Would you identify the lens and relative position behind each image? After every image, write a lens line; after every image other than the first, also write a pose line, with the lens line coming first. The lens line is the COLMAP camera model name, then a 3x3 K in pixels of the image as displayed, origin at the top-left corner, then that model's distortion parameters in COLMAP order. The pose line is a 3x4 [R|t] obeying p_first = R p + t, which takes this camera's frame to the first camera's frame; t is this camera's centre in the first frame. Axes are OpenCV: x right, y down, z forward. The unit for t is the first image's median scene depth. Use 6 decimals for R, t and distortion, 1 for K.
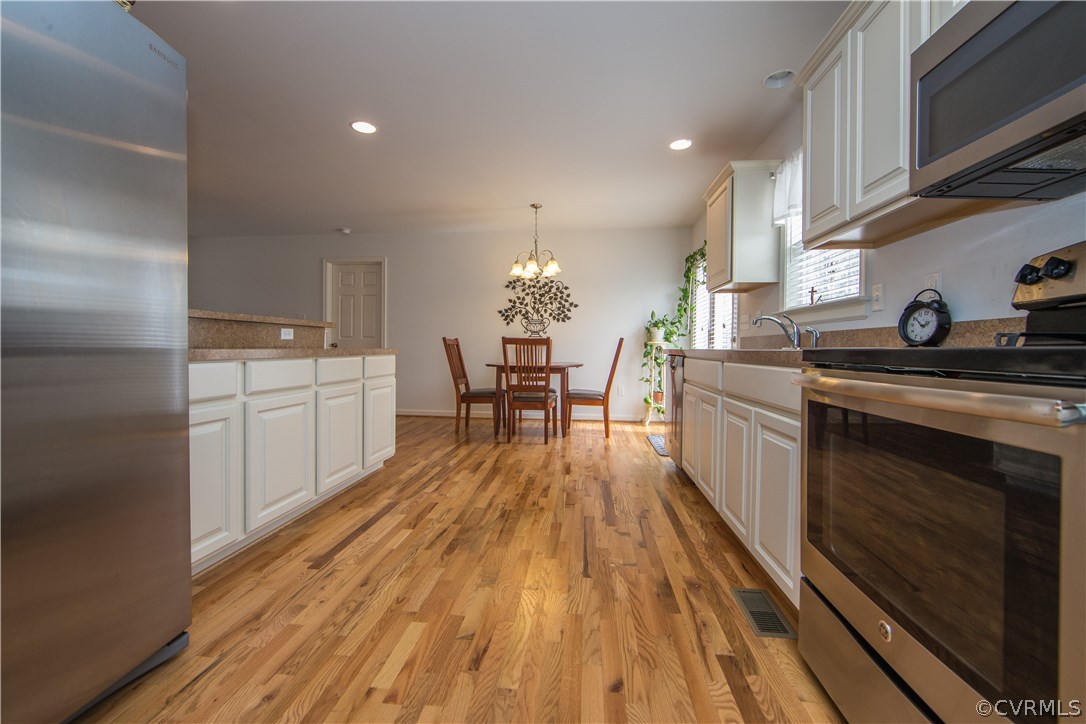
lens RADIAL K [[435.1, 0, 544.0], [0, 435.1, 350.8], [0, 0, 1]] dist [-0.007803, 0.000173]
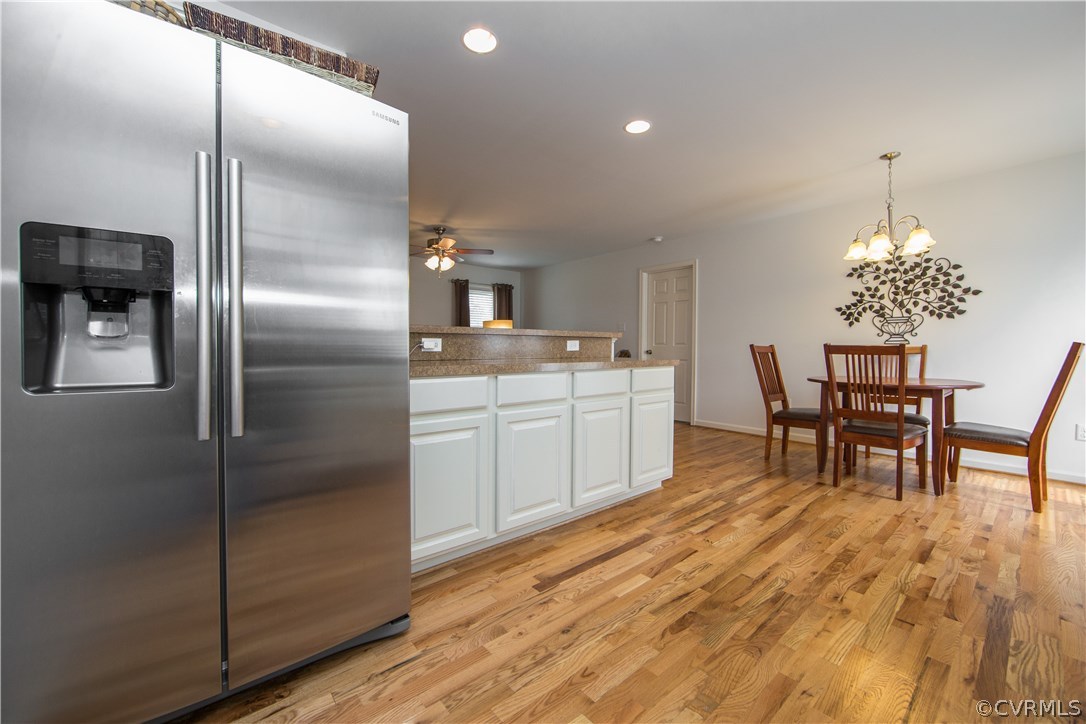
lens RADIAL K [[430.5, 0, 546.9], [0, 430.5, 355.3], [0, 0, 1]] dist [-0.013043, 0.002793]
pose [[0.723587, 0.006529, -0.690202, 0.094808], [-0.003947, 0.999978, 0.005321, -0.020574], [0.690222, -0.001125, 0.723597, 0.193665]]
